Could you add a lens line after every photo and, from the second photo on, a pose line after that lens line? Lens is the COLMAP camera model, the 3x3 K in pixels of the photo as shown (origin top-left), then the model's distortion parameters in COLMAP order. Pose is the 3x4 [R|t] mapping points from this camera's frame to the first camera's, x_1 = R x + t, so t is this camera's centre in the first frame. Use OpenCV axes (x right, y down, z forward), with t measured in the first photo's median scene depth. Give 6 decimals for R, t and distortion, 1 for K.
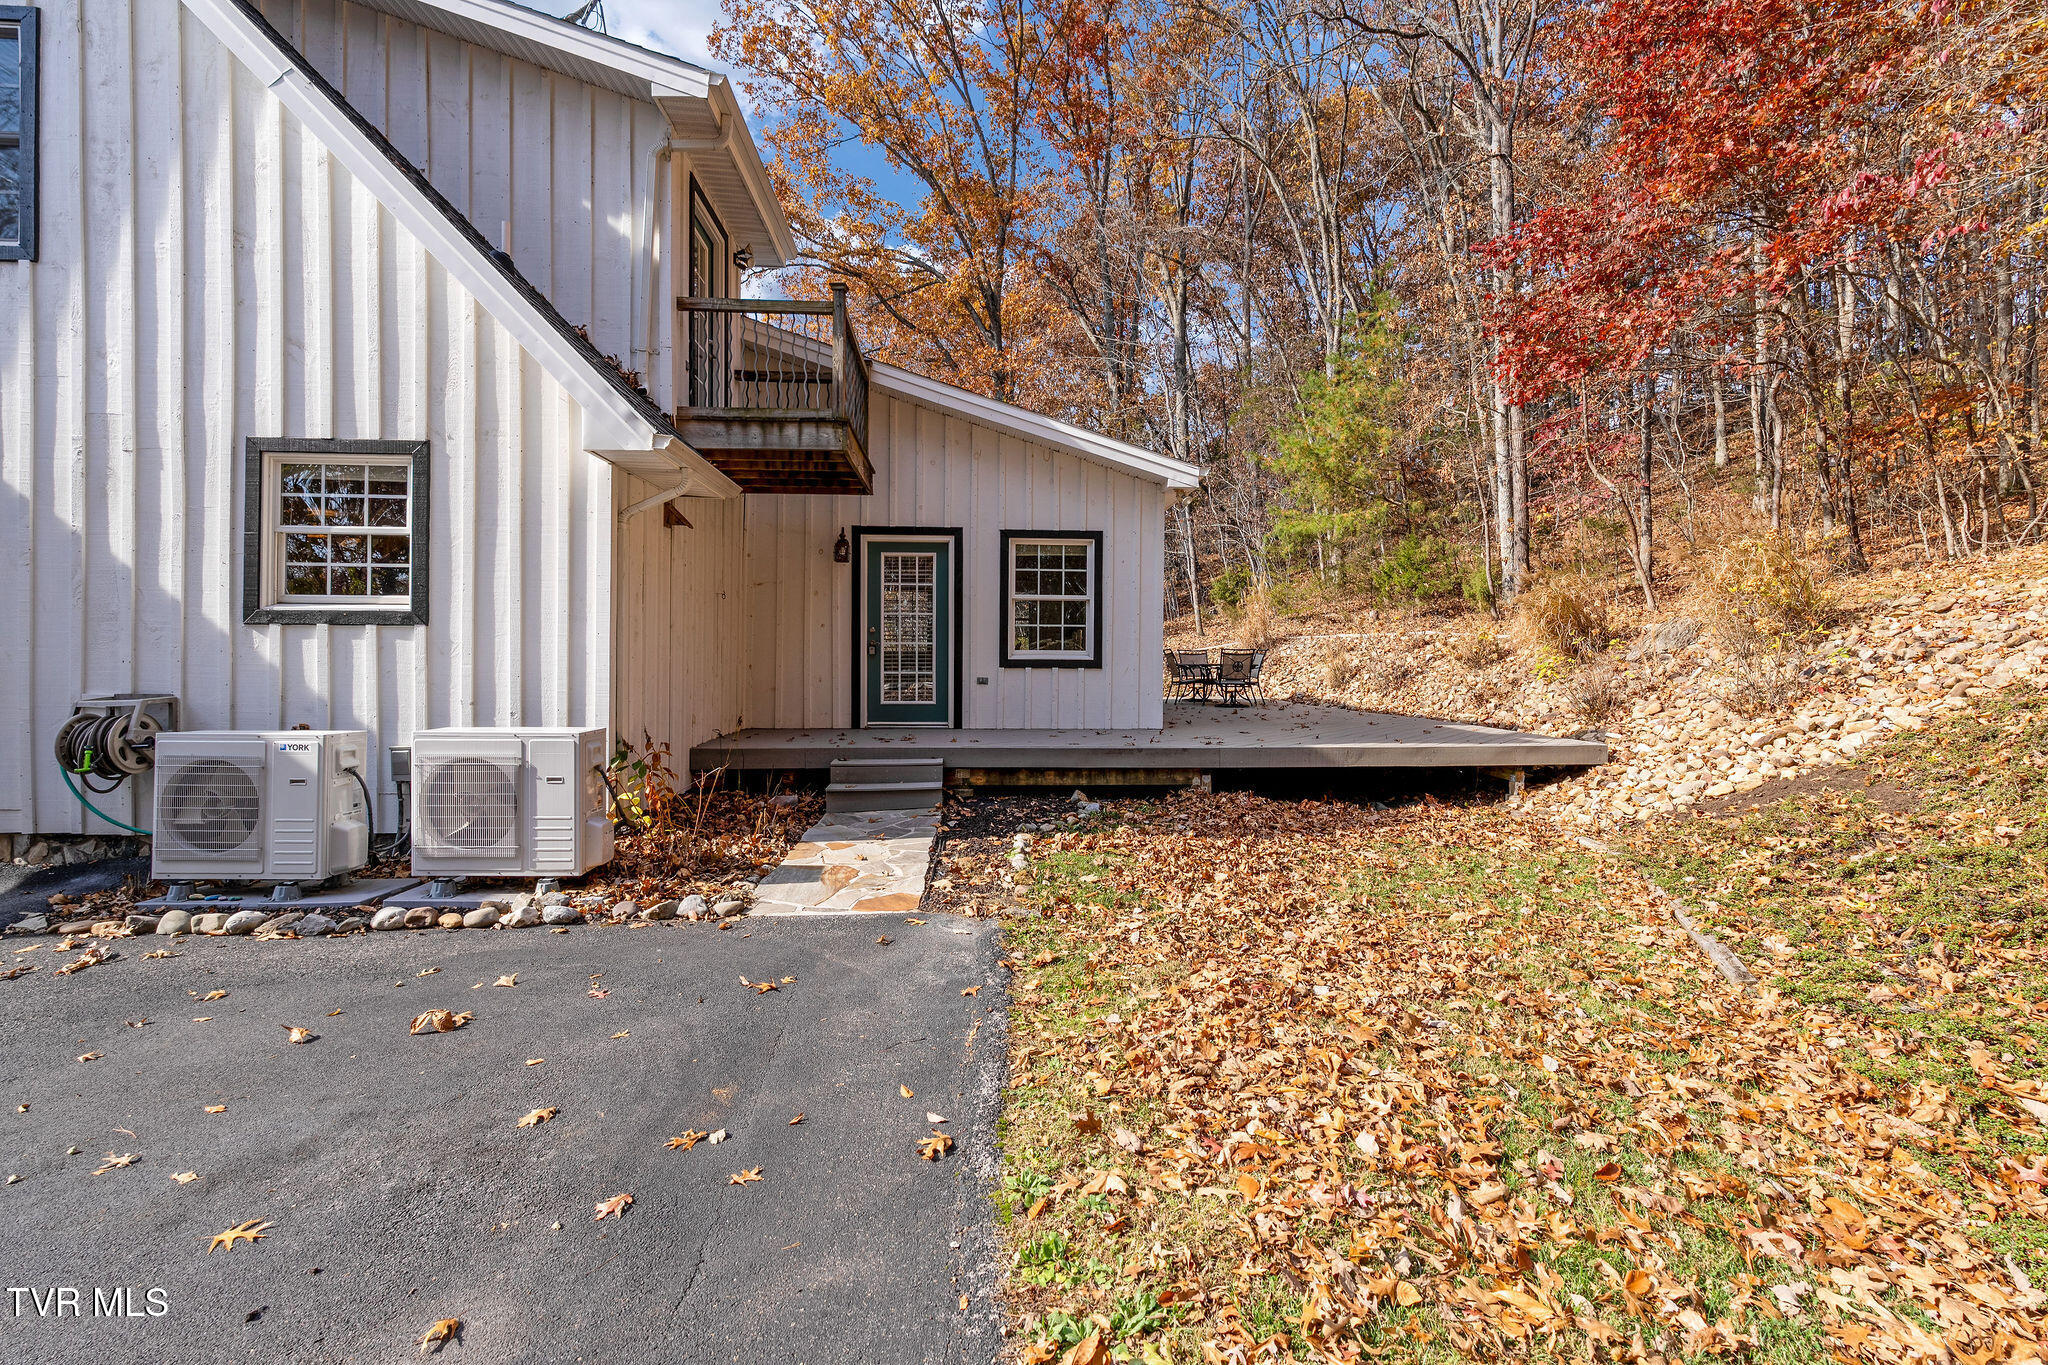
lens RADIAL K [[912.5, 0, 1034.6], [0, 912.5, 661.3], [0, 0, 1]] dist [-0.004380, -0.000148]
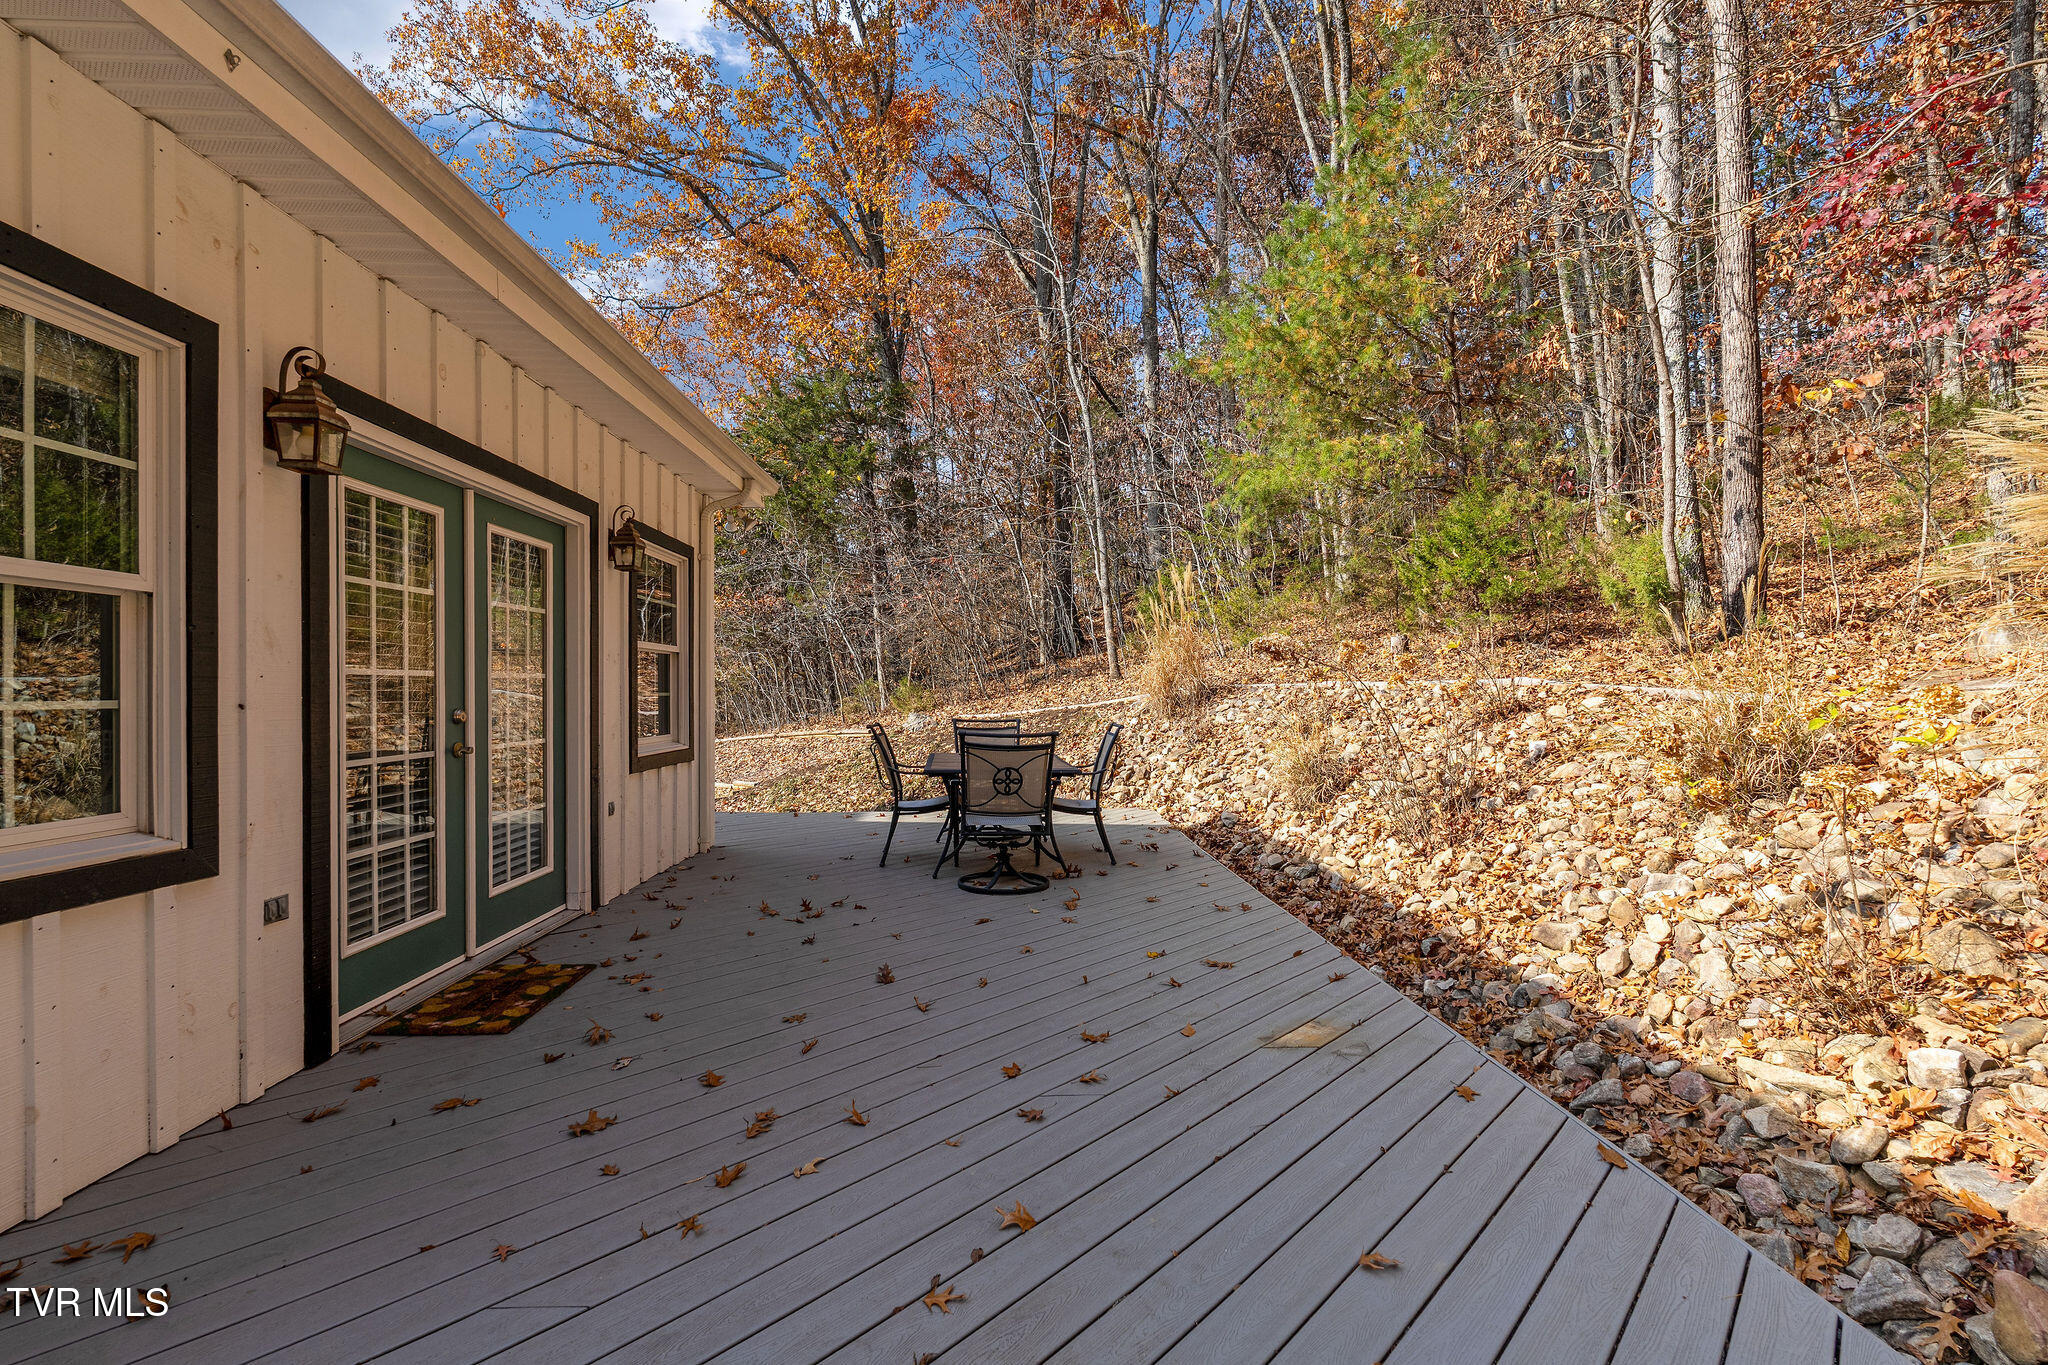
lens RADIAL K [[923.8, 0, 1017.2], [0, 923.8, 694.1], [0, 0, 1]] dist [-0.002720, -0.000424]
pose [[0.998972, 0.001053, -0.045310, 0.485298], [-0.001080, 0.999999, -0.000573, -0.057109], [0.045309, 0.000621, 0.998973, 1.262222]]
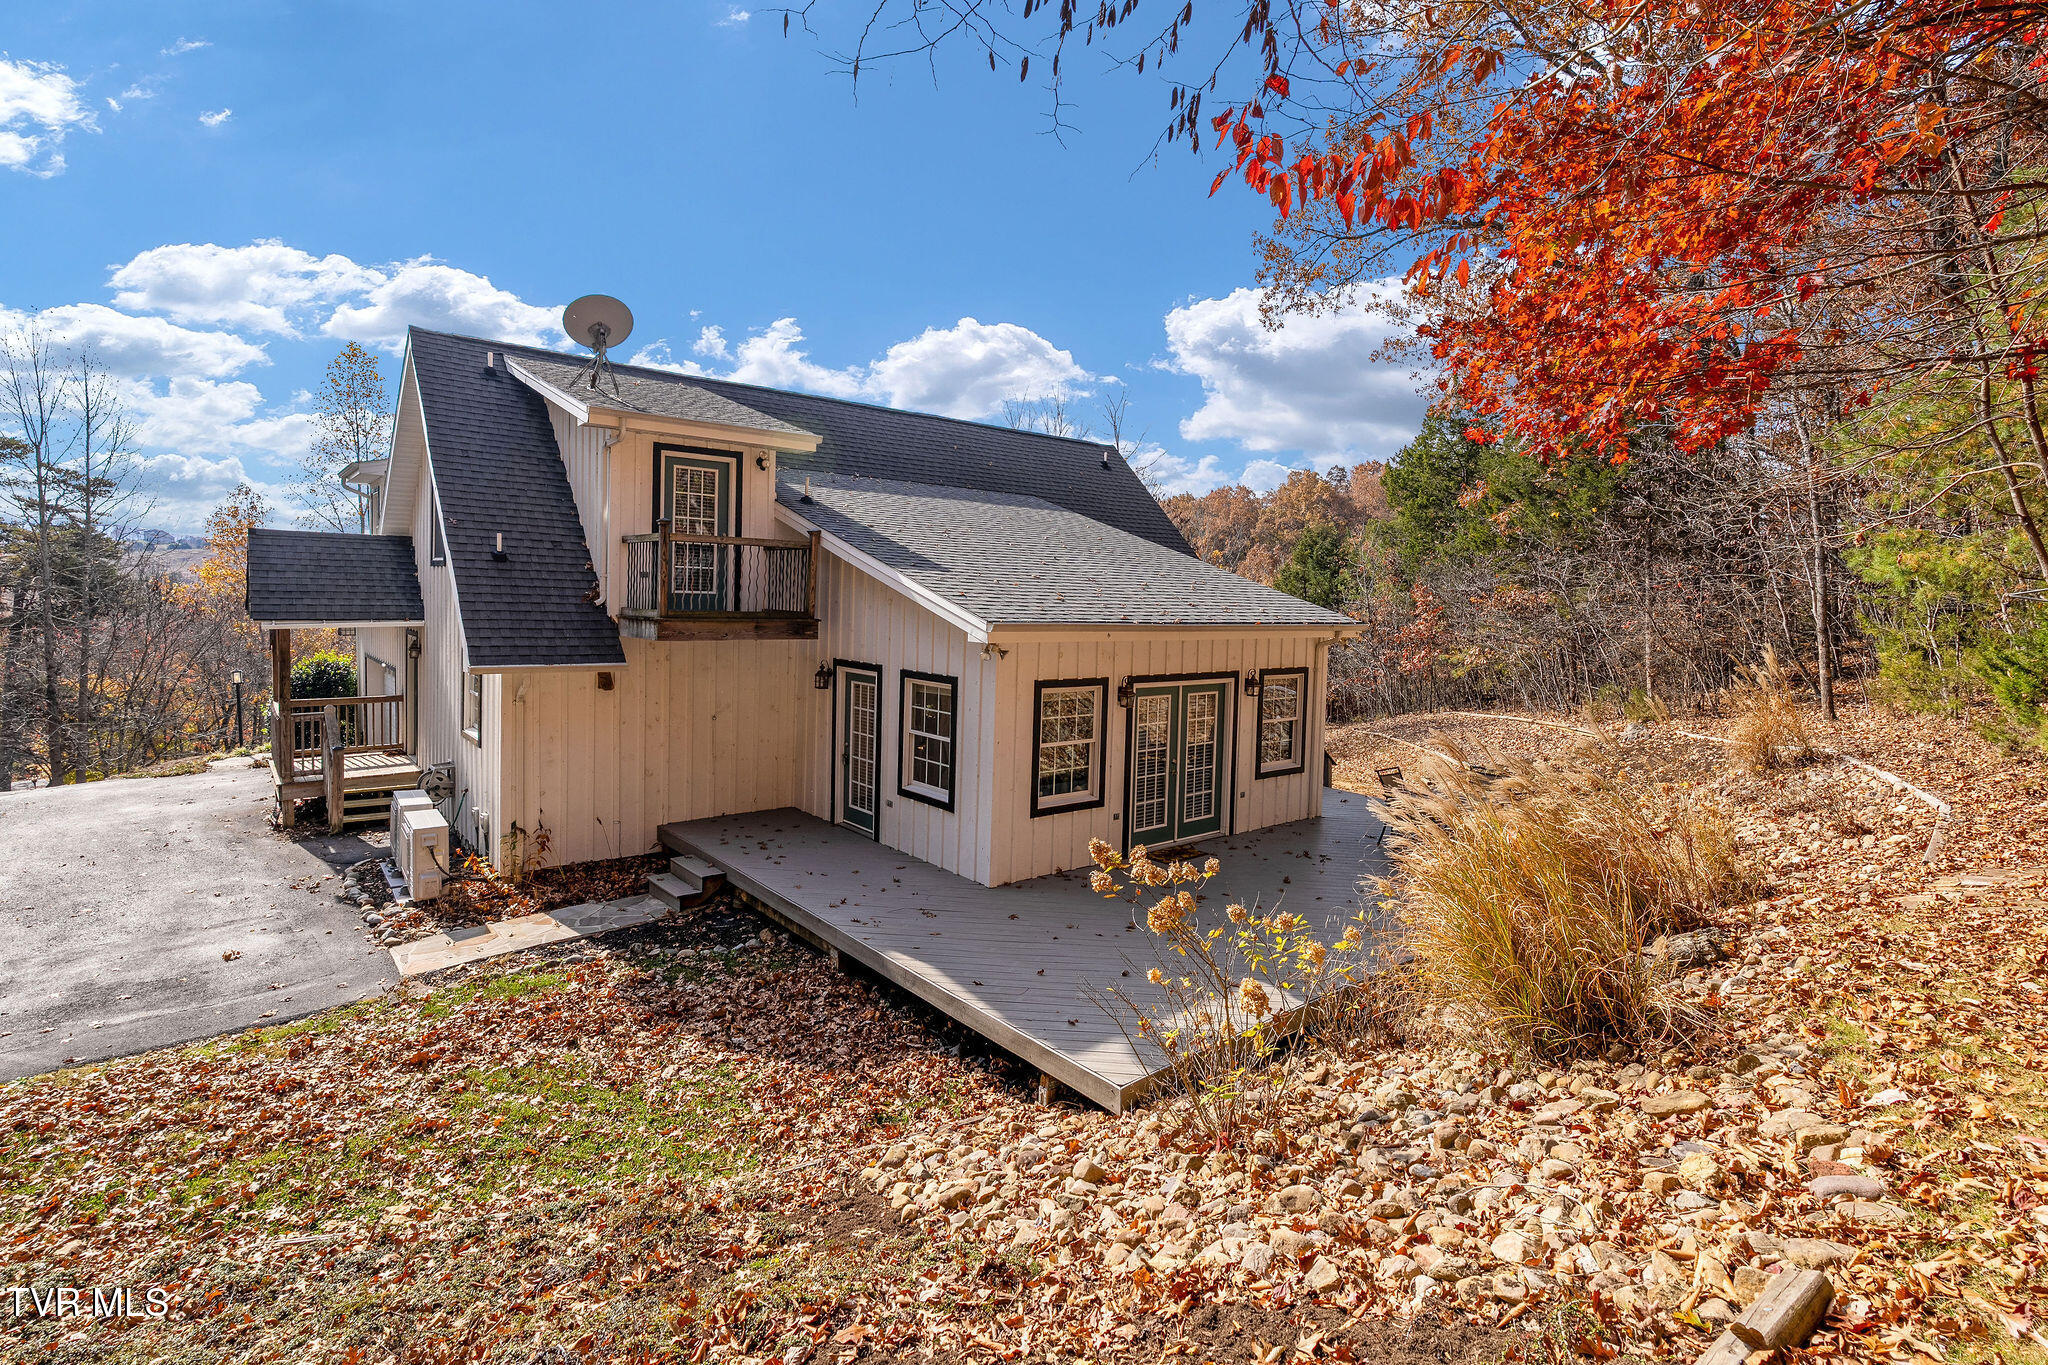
lens RADIAL K [[953.0, 0, 1017.5], [0, 953.0, 621.6], [0, 0, 1]] dist [0.001314, 0.000129]
pose [[0.587495, 0.035395, -0.808453, 1.296122], [-0.032042, 0.999277, 0.020465, -0.307277], [0.808593, 0.013882, 0.588205, 0.593328]]
